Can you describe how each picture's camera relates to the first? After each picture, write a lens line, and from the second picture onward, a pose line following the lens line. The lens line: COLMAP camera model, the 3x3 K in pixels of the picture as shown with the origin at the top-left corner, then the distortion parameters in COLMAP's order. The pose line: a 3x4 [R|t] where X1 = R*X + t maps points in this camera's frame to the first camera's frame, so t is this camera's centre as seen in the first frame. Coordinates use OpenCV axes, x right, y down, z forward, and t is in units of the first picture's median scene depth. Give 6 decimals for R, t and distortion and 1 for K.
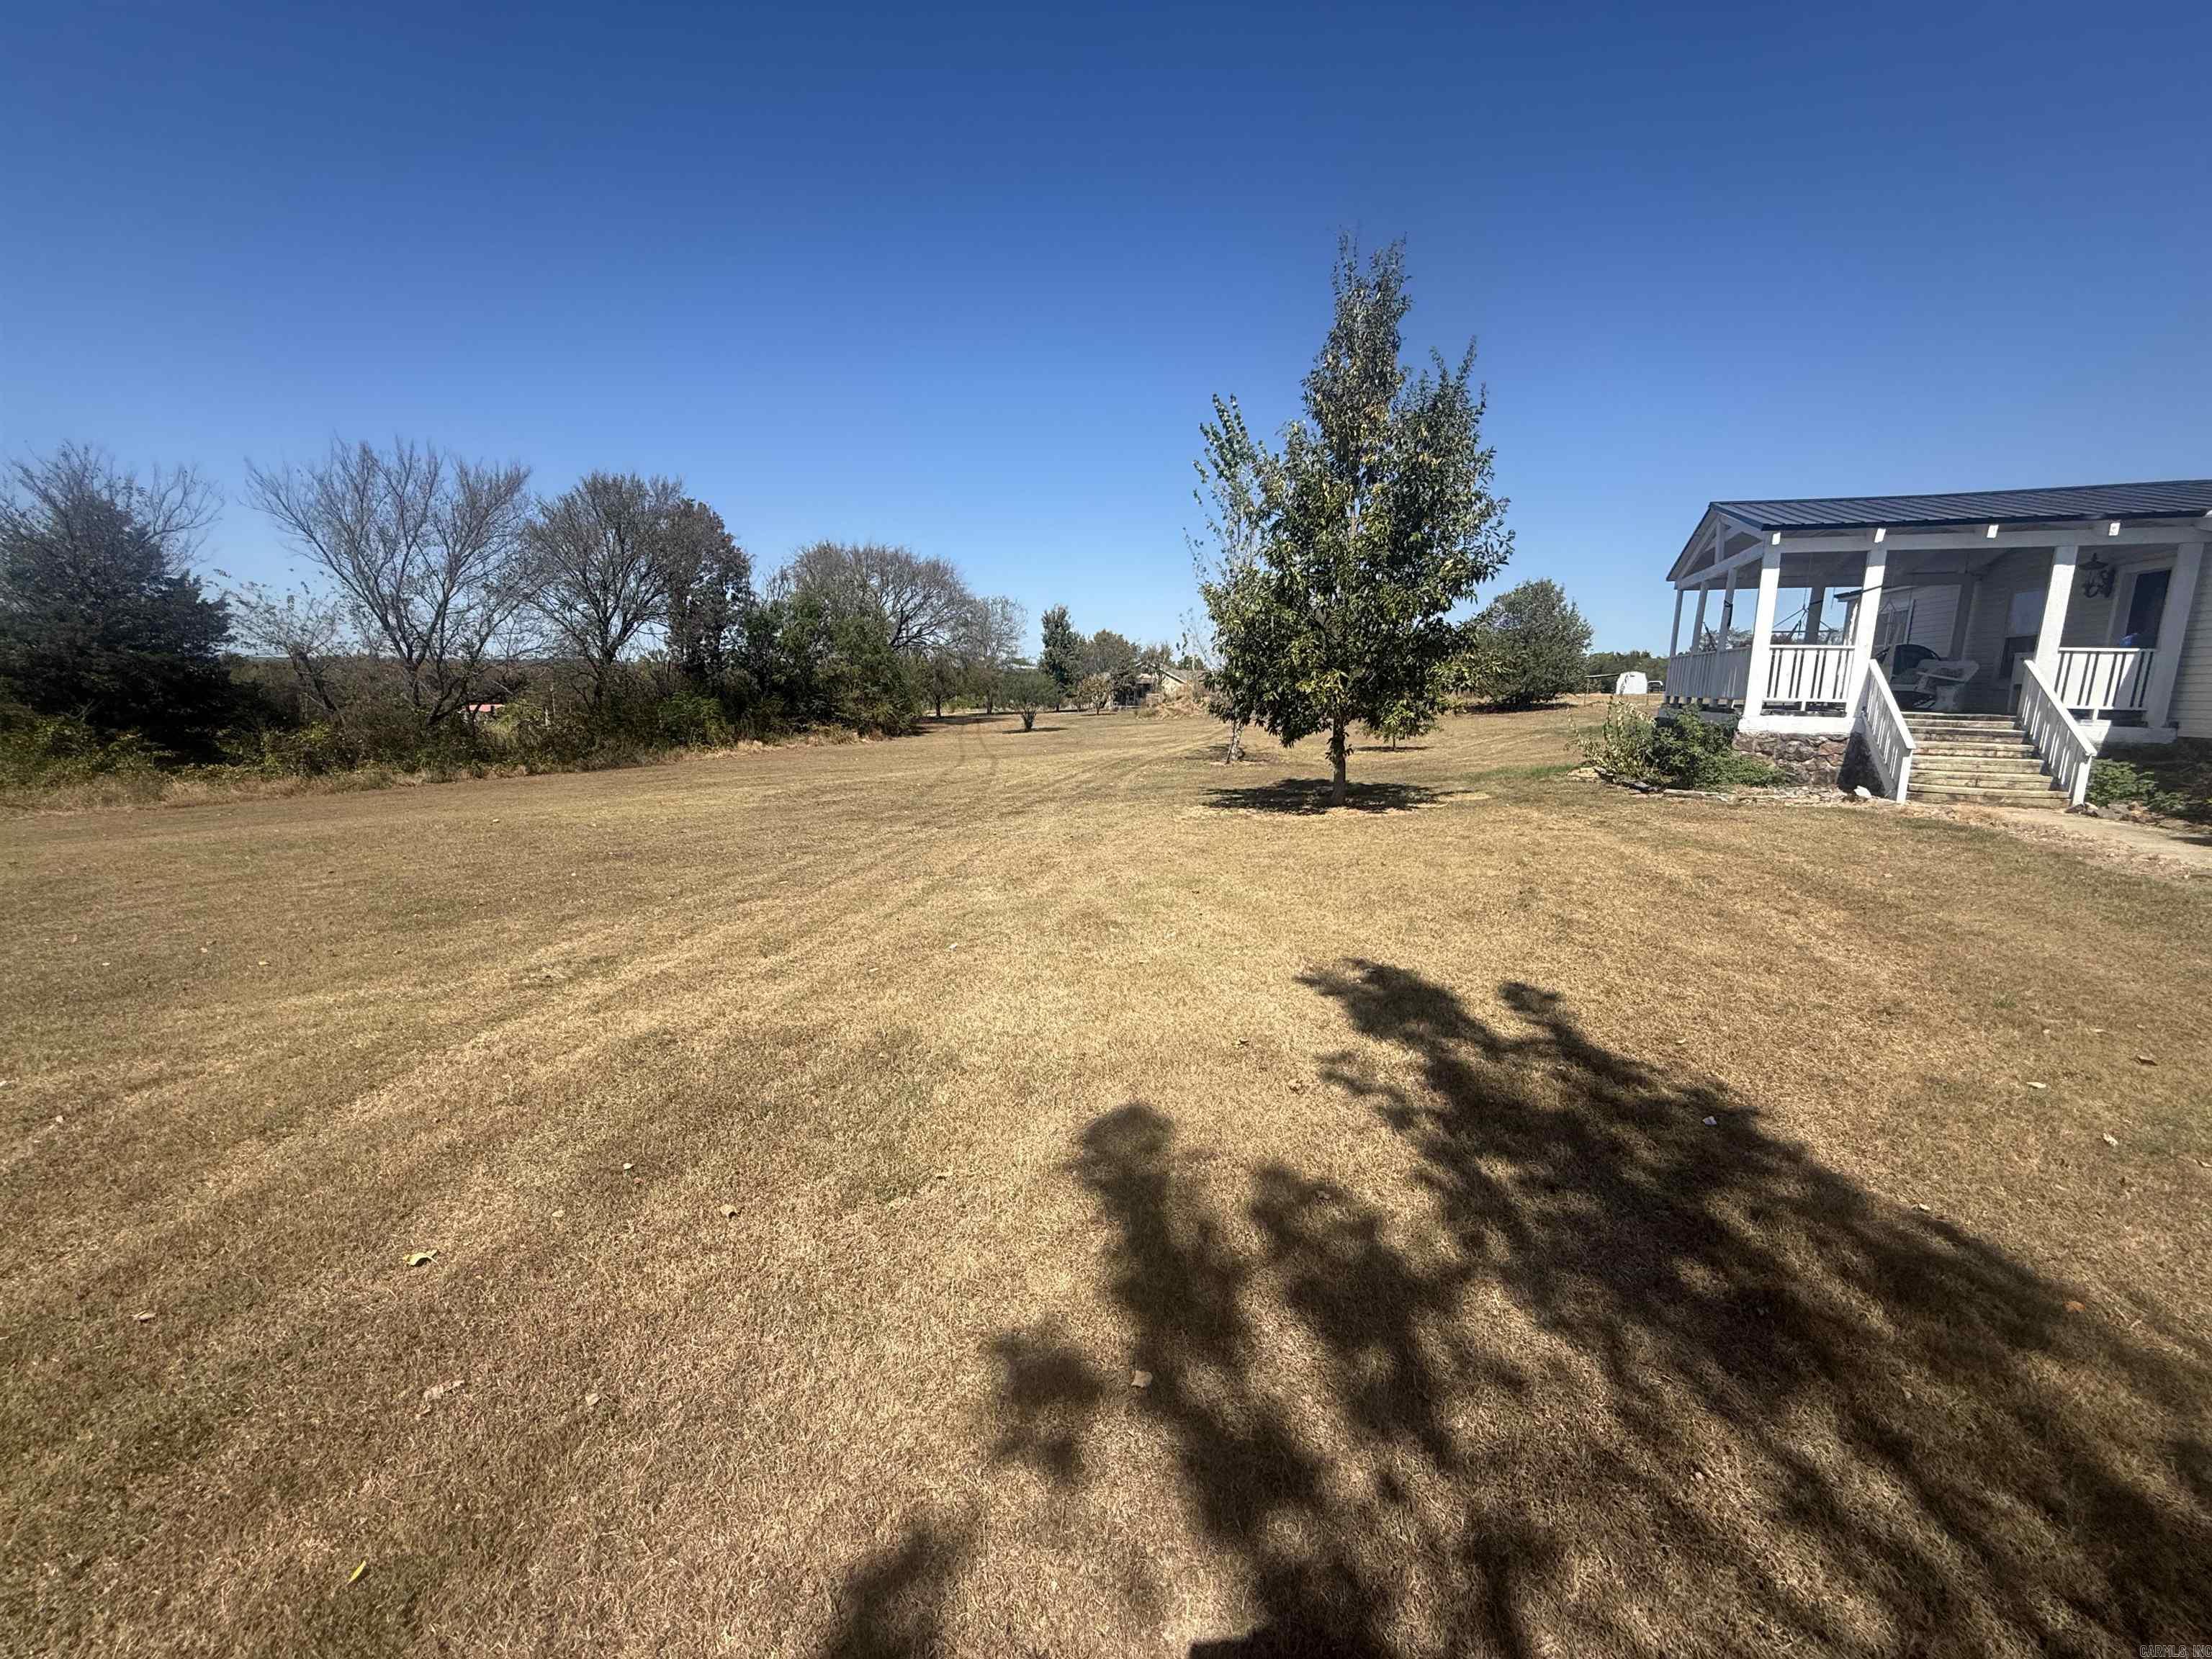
lens RADIAL K [[881.7, 0, 1090.7], [0, 881.7, 838.3], [0, 0, 1]] dist [0.000214, 0.000302]
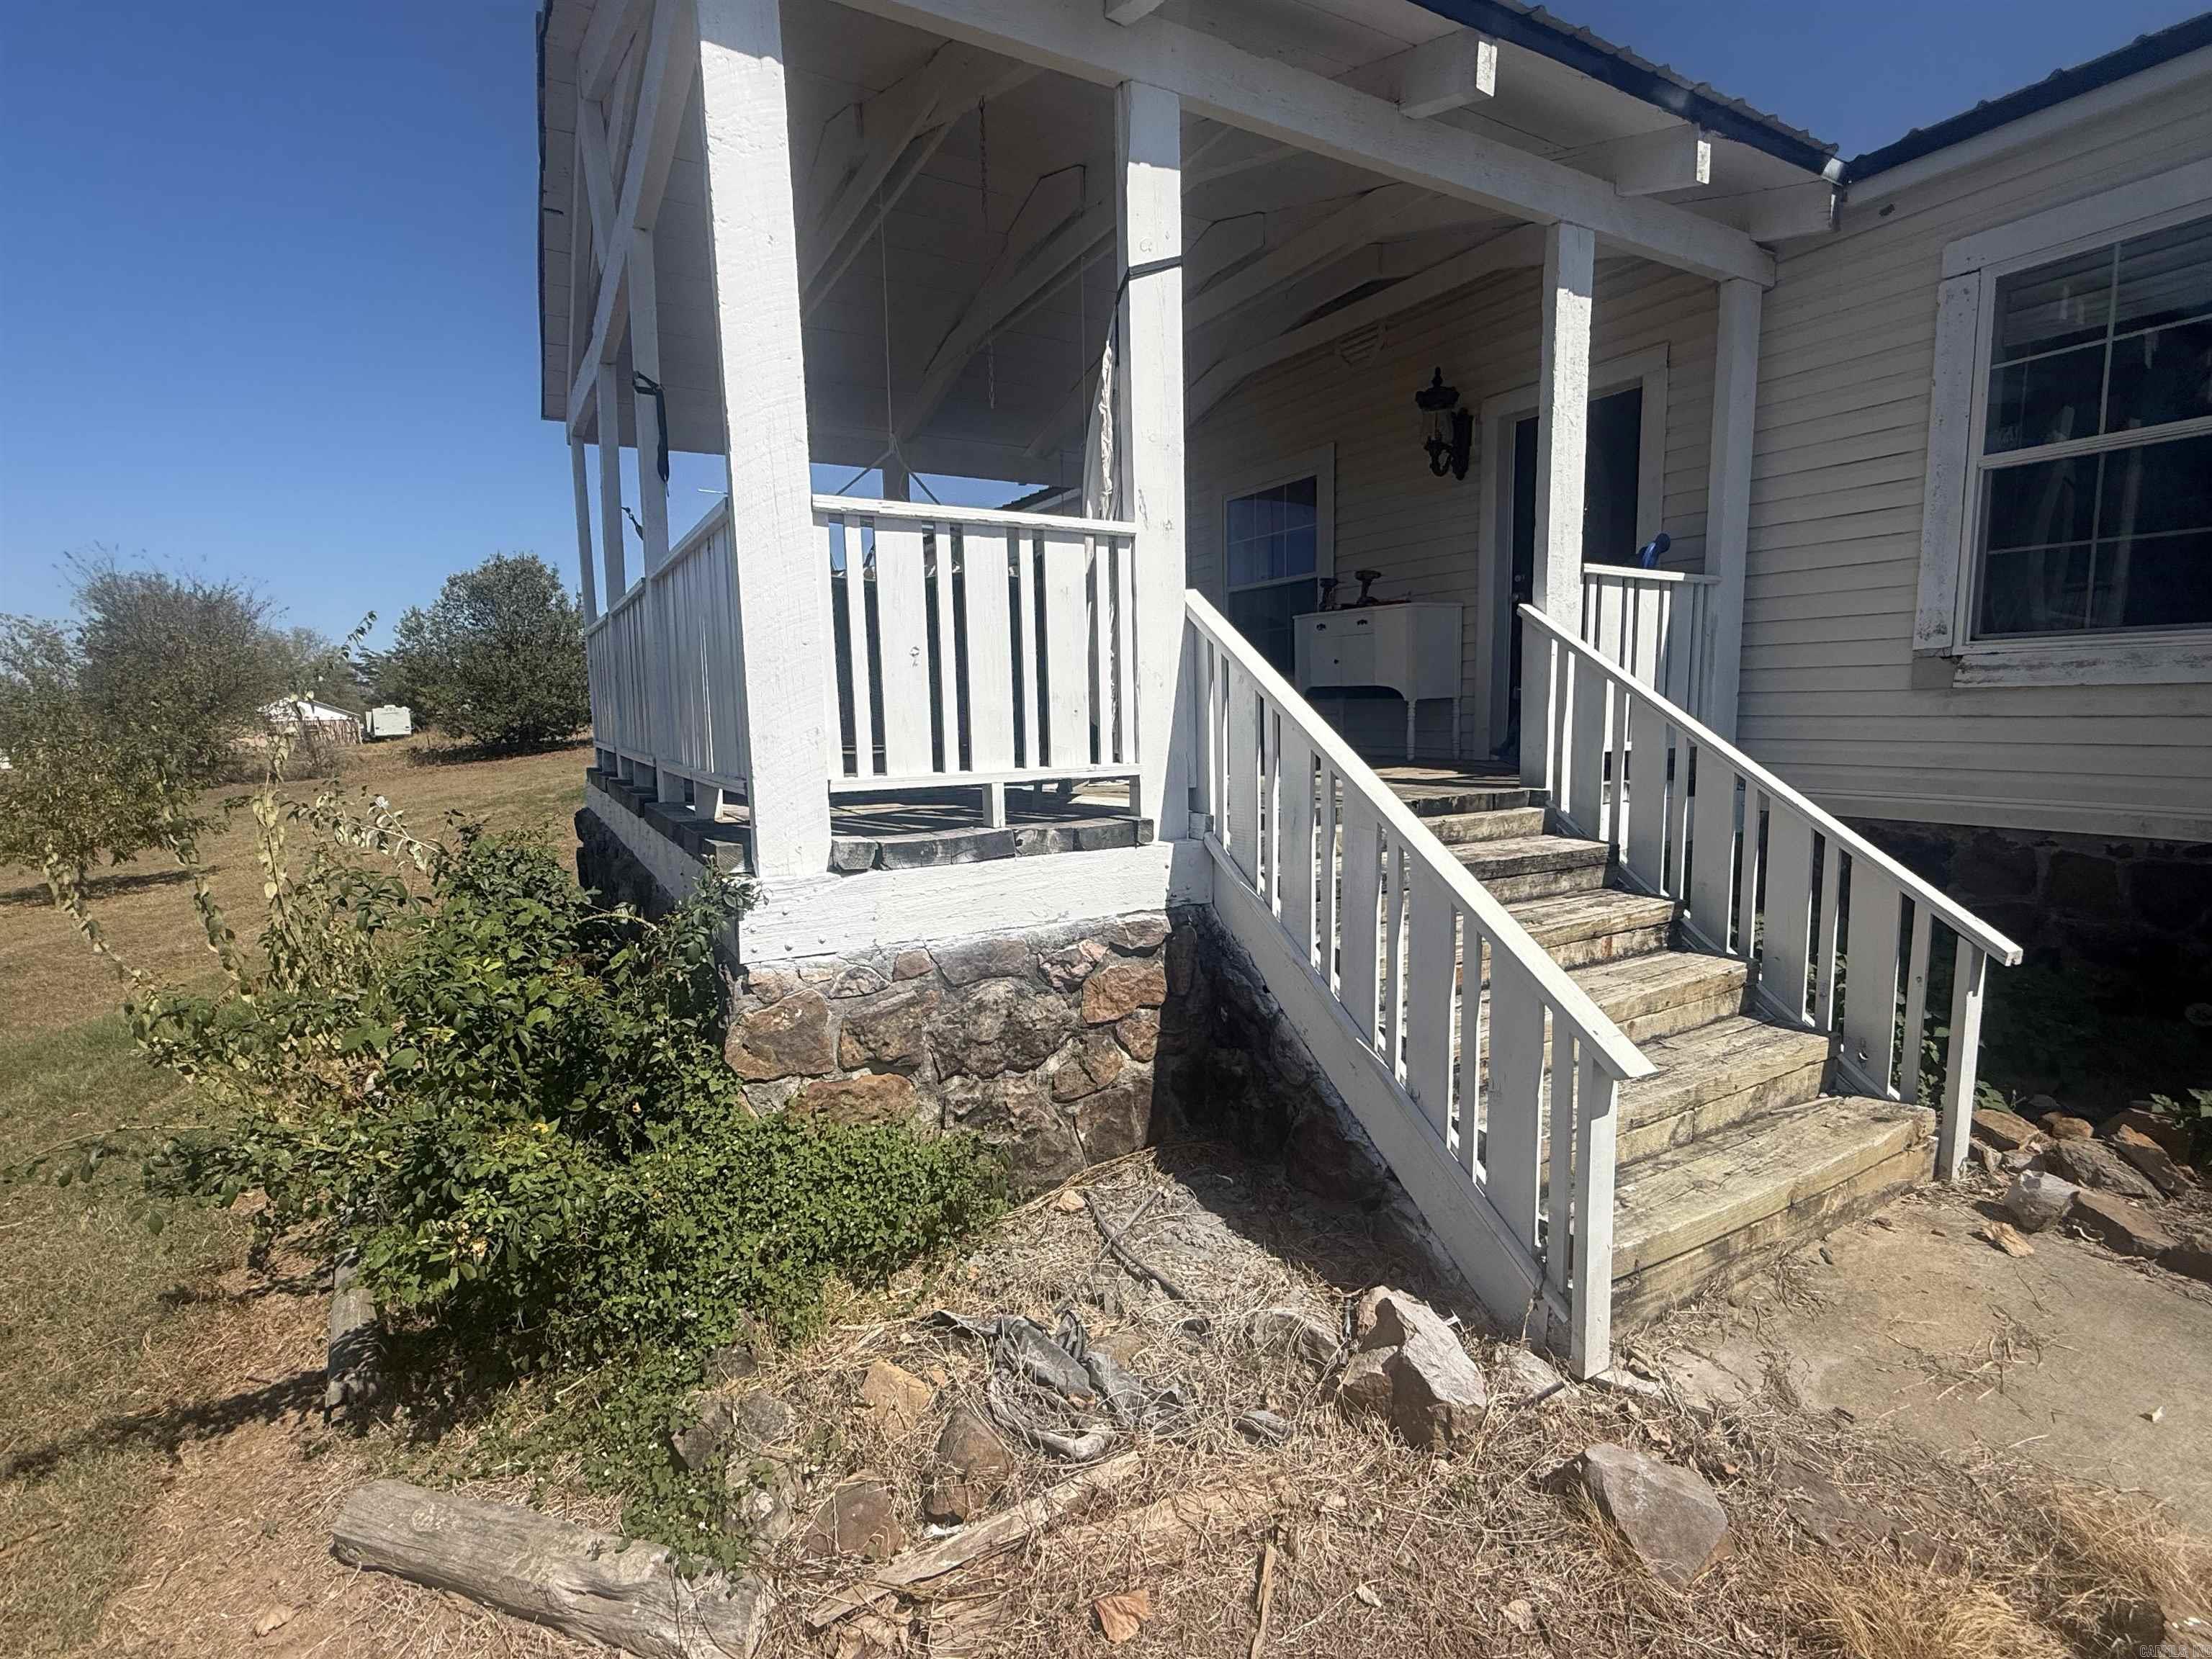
lens RADIAL K [[1054.7, 0, 1109.6], [0, 1054.7, 834.2], [0, 0, 1]] dist [0.002038, 0.000259]
pose [[0.619541, -0.114872, 0.776514, 0.630404], [0.159403, 0.987034, 0.018835, -0.143811], [-0.768609, 0.112109, 0.629819, 0.823037]]
